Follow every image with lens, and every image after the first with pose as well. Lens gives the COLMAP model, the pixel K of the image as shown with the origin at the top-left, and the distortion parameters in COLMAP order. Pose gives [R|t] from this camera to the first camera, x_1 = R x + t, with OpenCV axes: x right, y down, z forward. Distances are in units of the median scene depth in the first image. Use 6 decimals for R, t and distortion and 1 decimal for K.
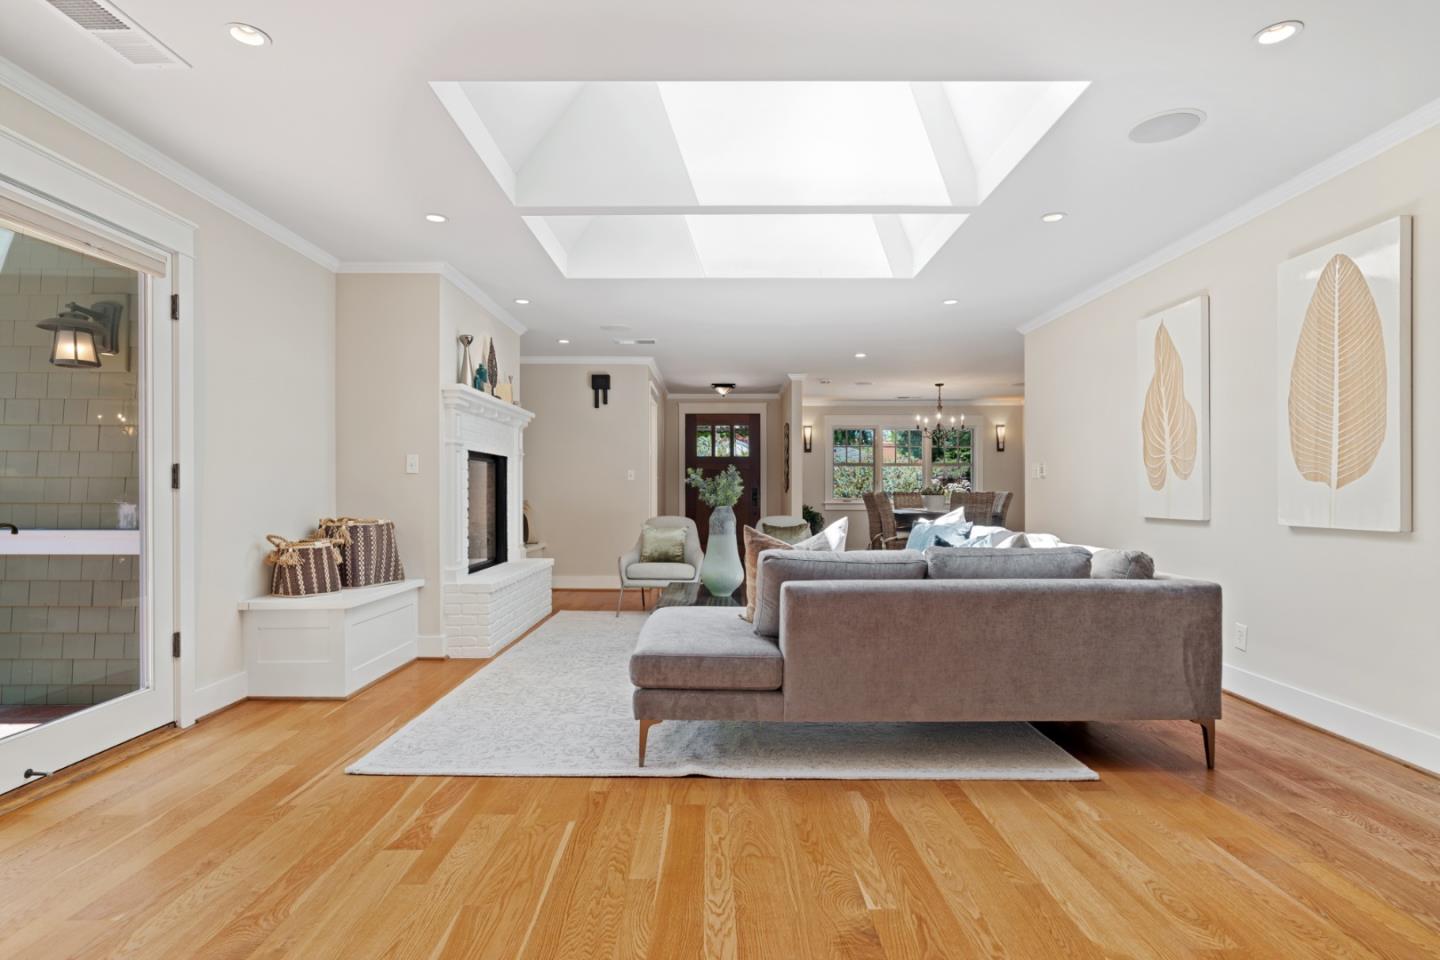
lens RADIAL K [[794.5, 0, 716.4], [0, 794.5, 487.1], [0, 0, 1]] dist [-0.002254, -0.000382]
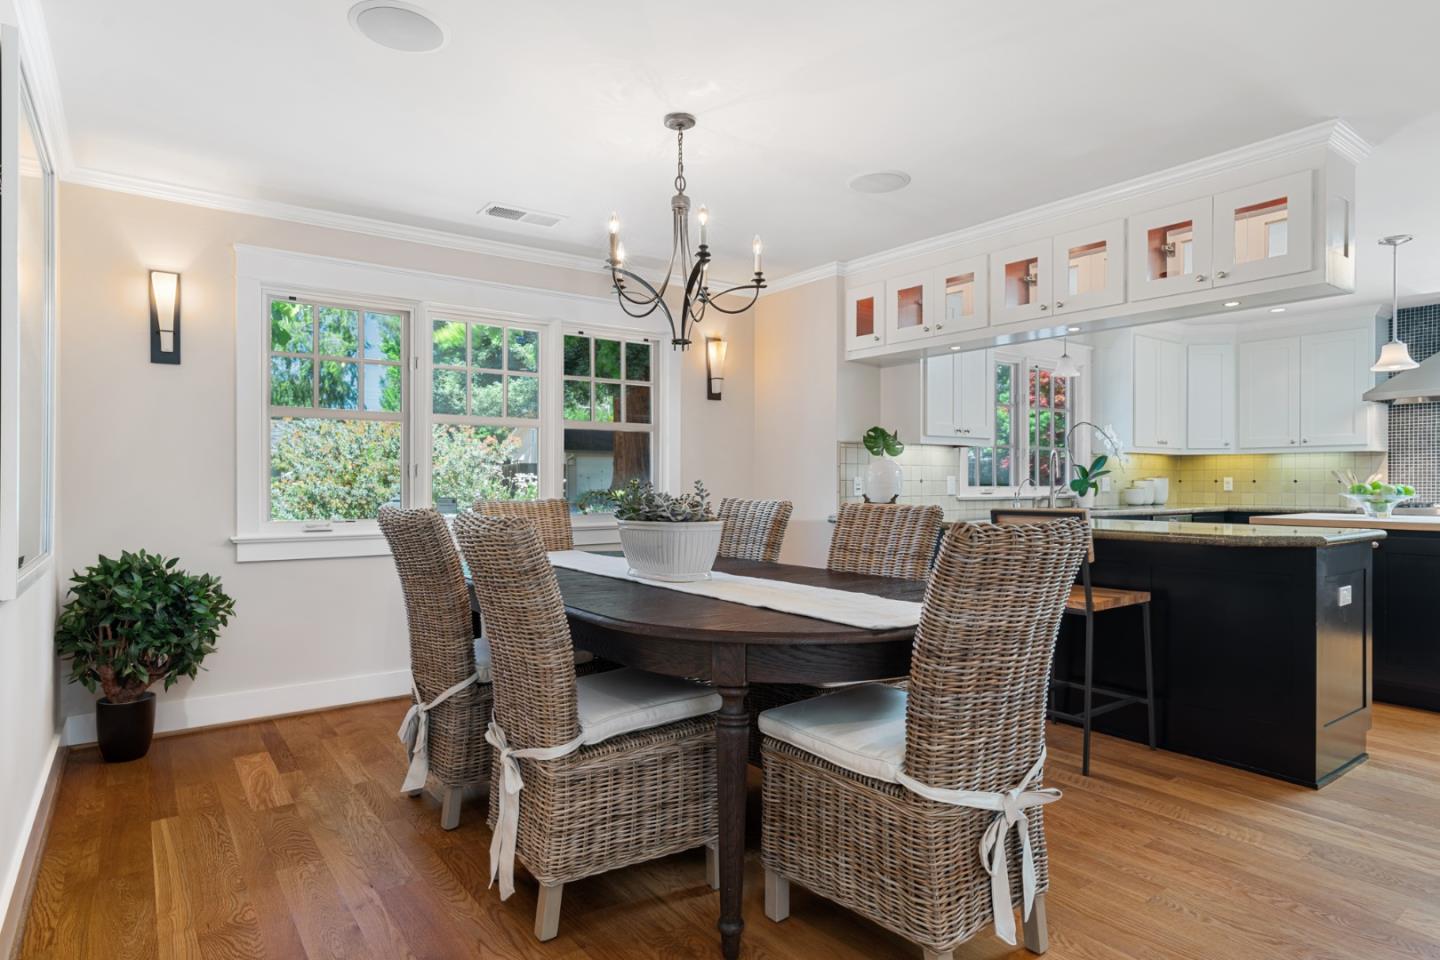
lens RADIAL K [[794.5, 0, 714.1], [0, 794.5, 481.3], [0, 0, 1]] dist [-0.002254, -0.000382]
pose [[0.812801, -0.000847, 0.582541, 0.108712], [-0.002177, 0.999988, 0.004492, -0.003186], [-0.582537, -0.004919, 0.812789, 0.652461]]
